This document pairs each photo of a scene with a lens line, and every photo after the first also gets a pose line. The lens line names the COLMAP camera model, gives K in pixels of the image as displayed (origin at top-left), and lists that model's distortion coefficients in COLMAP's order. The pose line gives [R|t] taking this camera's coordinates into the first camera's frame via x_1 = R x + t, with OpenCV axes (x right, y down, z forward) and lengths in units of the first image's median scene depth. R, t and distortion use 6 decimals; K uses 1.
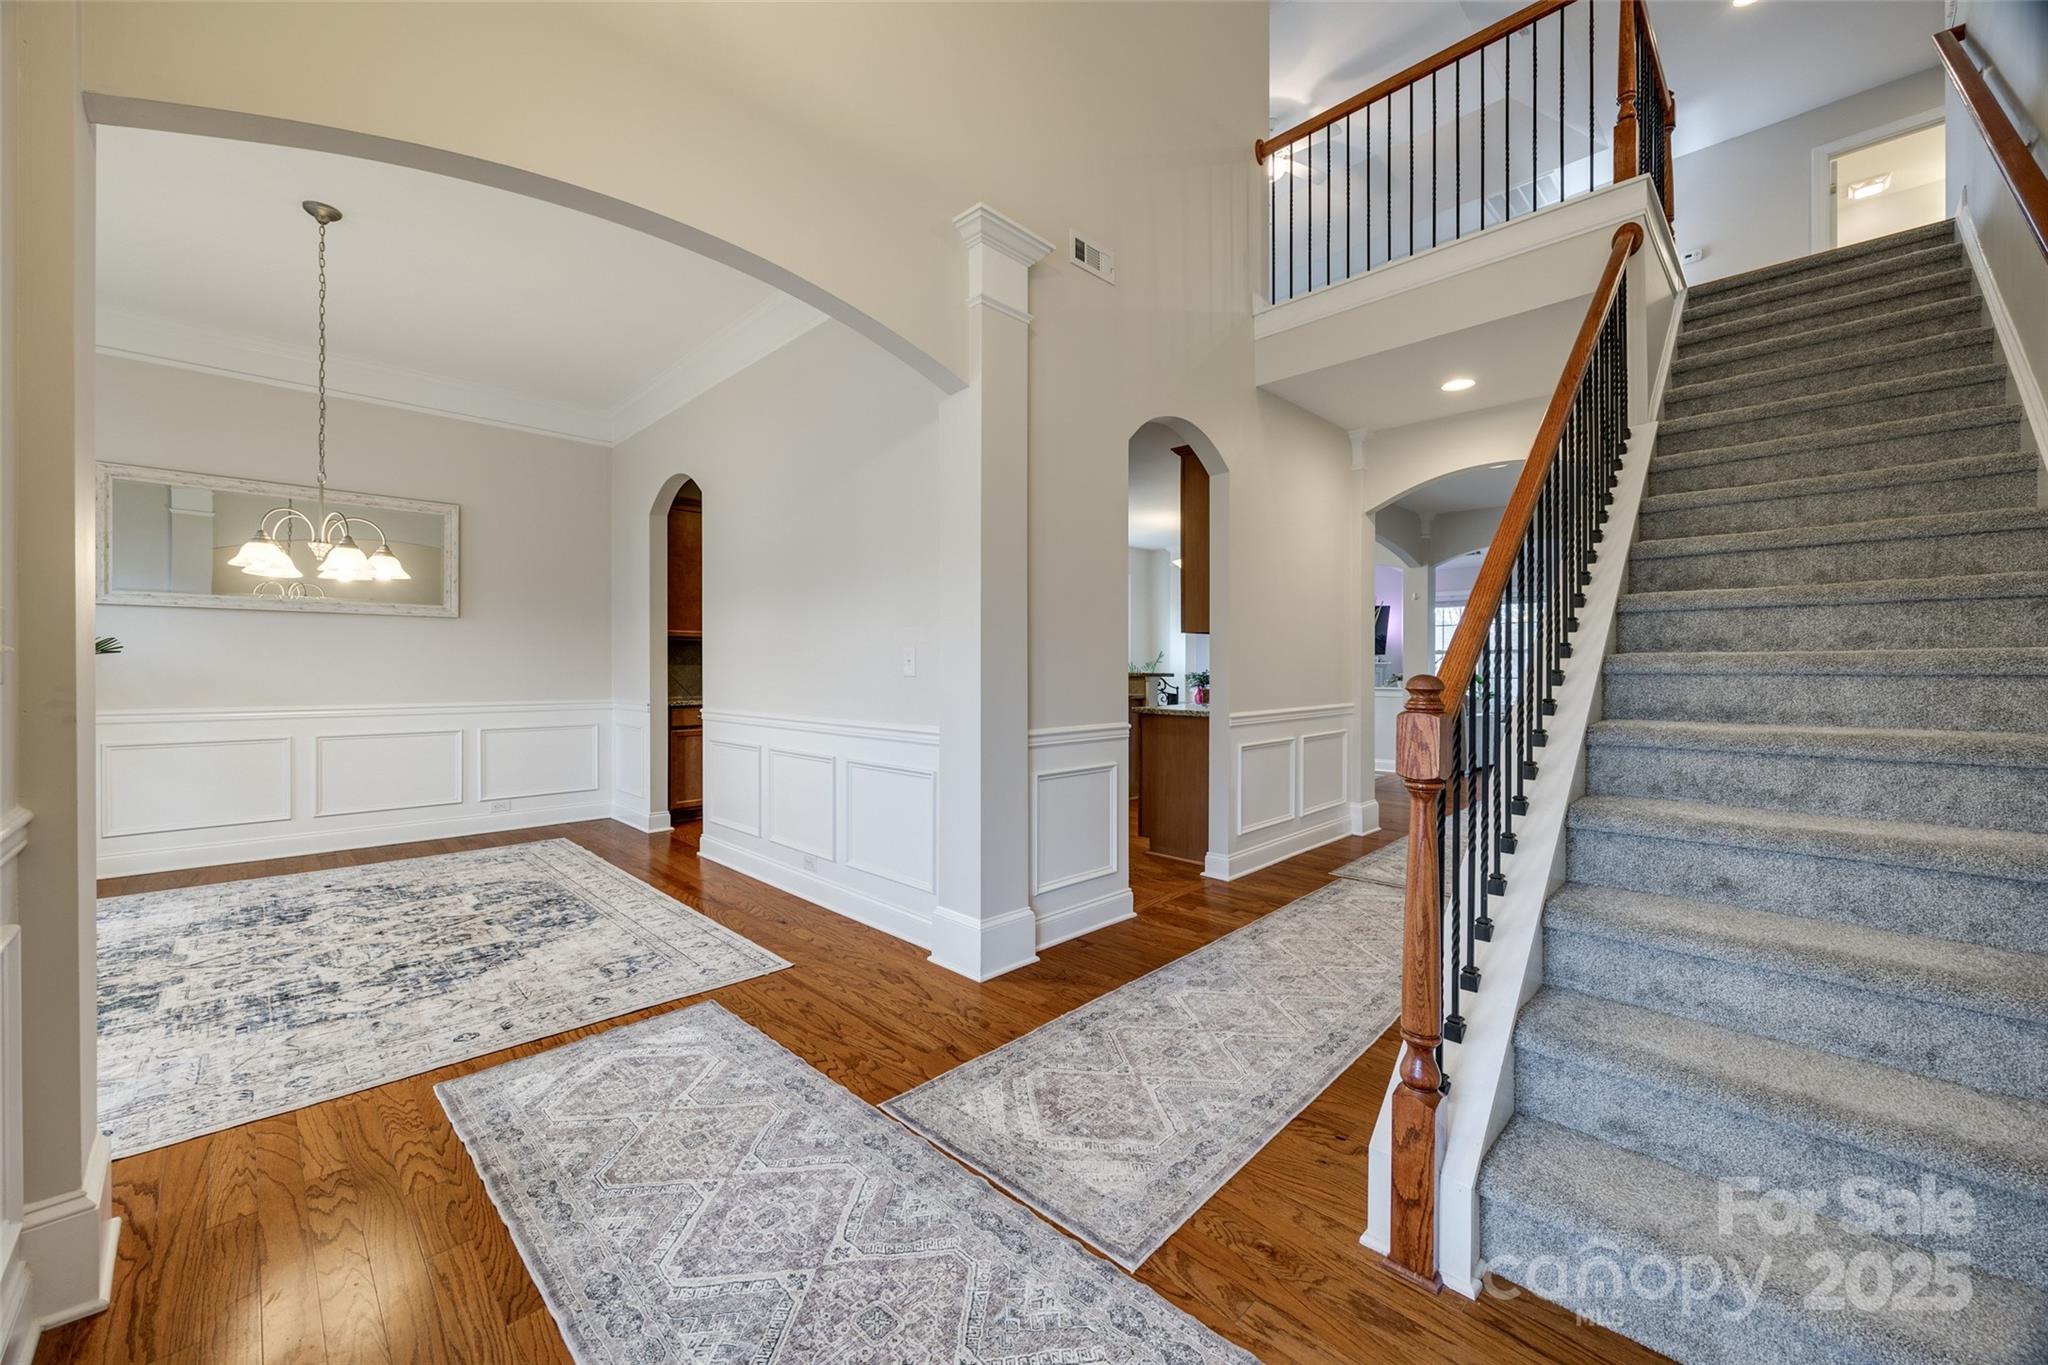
lens RADIAL K [[780.5, 0, 1020.5], [0, 780.5, 668.9], [0, 0, 1]] dist [-0.002539, -0.000537]
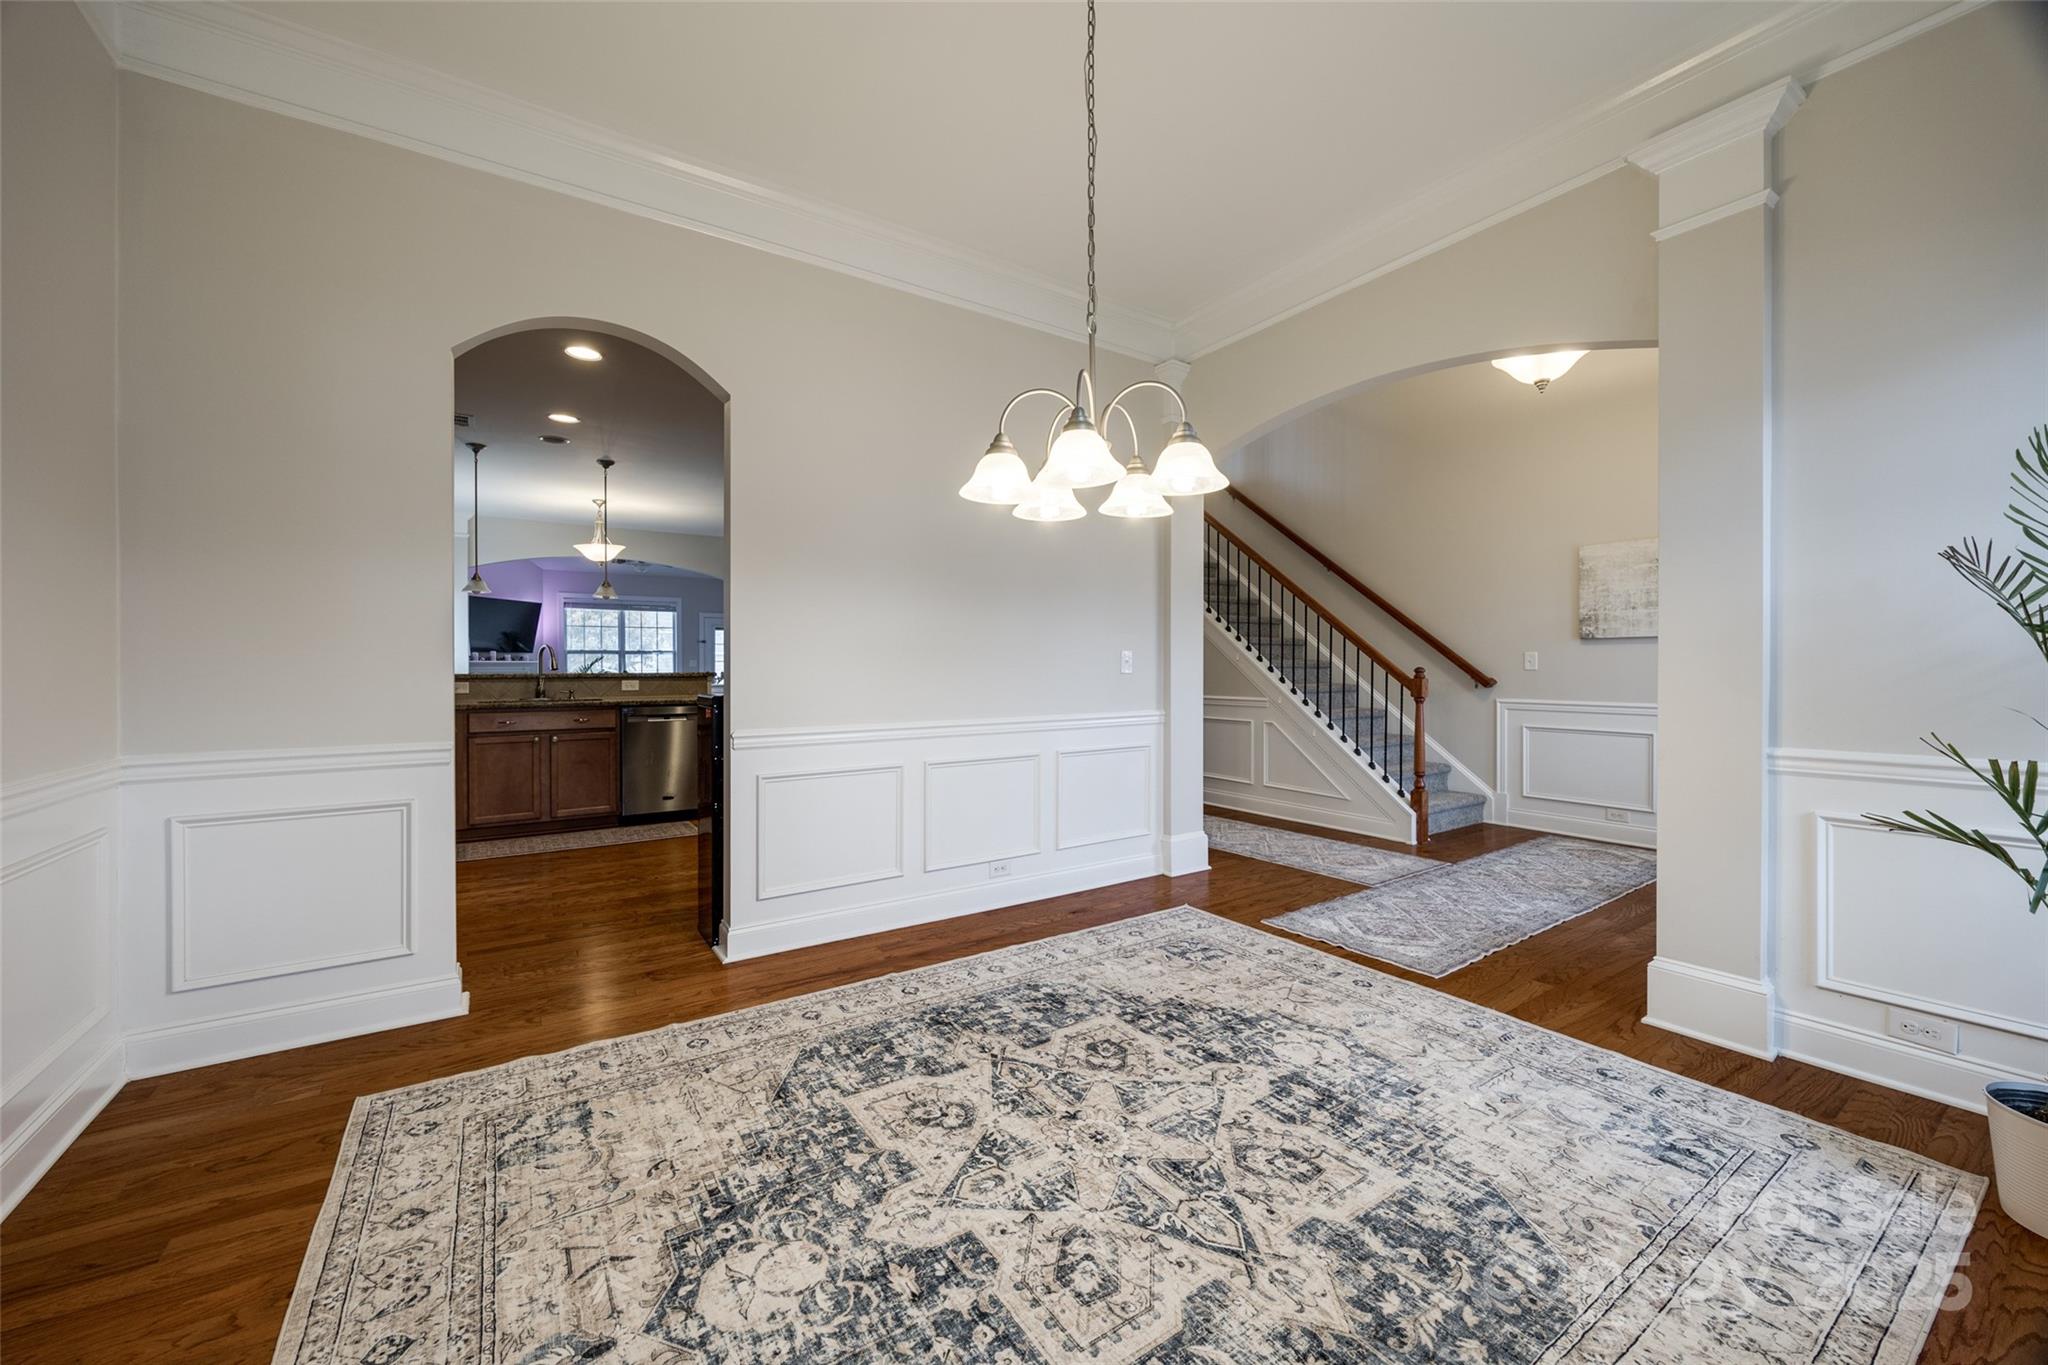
lens RADIAL K [[780.5, 0, 1020.5], [0, 780.5, 668.9], [0, 0, 1]] dist [-0.002539, -0.000537]
pose [[0.194049, -0.008250, 0.980957, -1.639870], [0.005592, 0.999958, 0.007304, -0.005481], [-0.980976, 0.004068, 0.194087, 1.073338]]
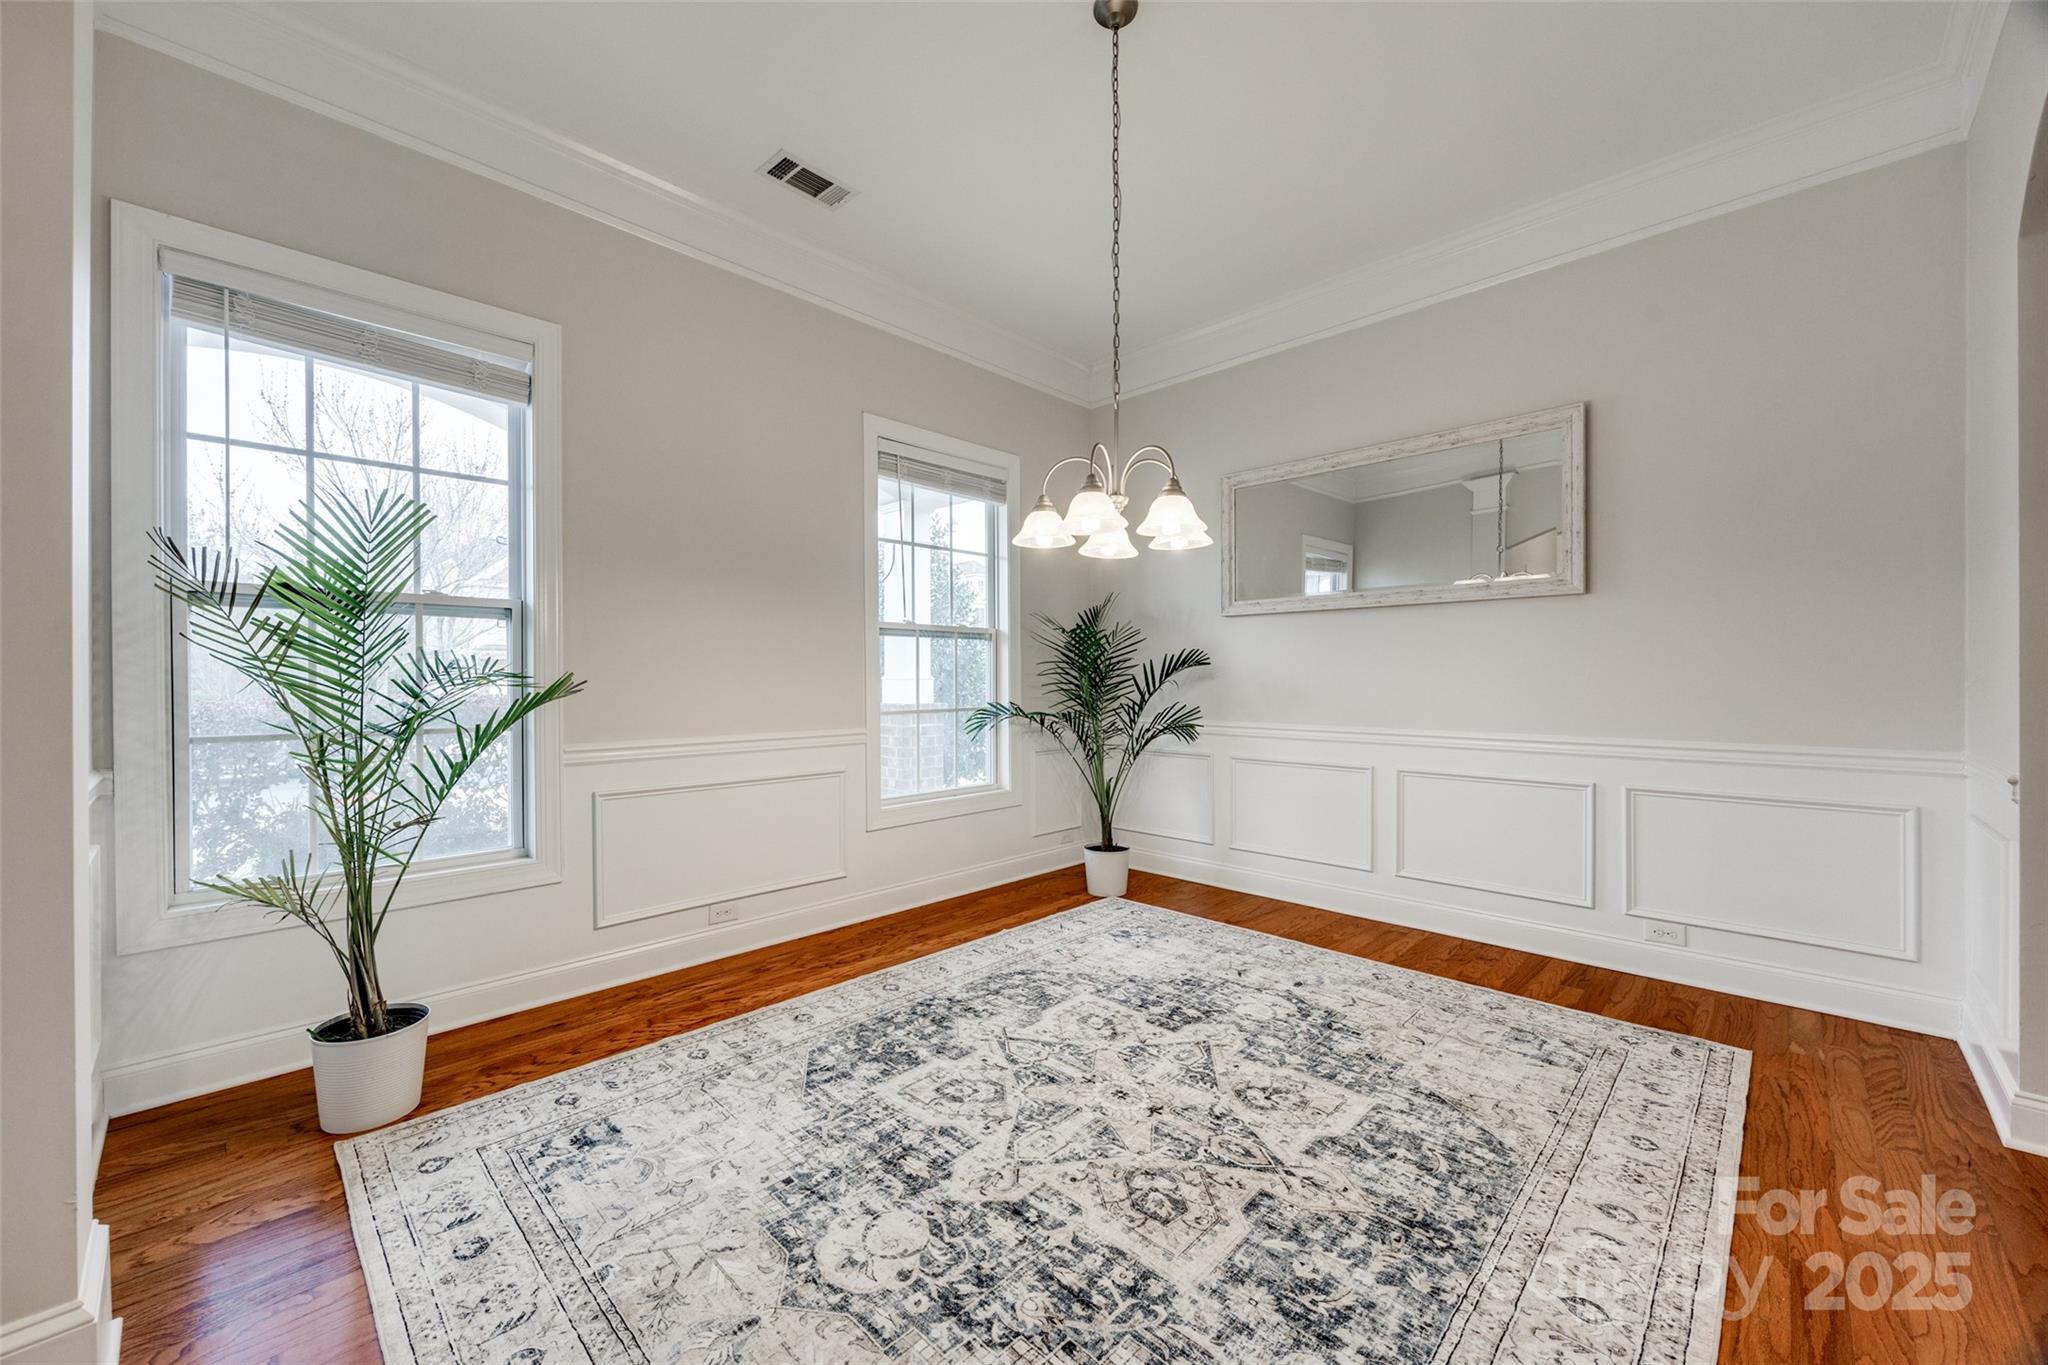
lens RADIAL K [[789.1, 0, 1016.4], [0, 789.1, 678.5], [0, 0, 1]] dist [-0.002858, -0.000021]
pose [[0.008459, -0.005027, -0.999952, -0.235939], [-0.001242, 0.999987, -0.005038, 0.004060], [0.999963, 0.001284, 0.008452, 1.032044]]
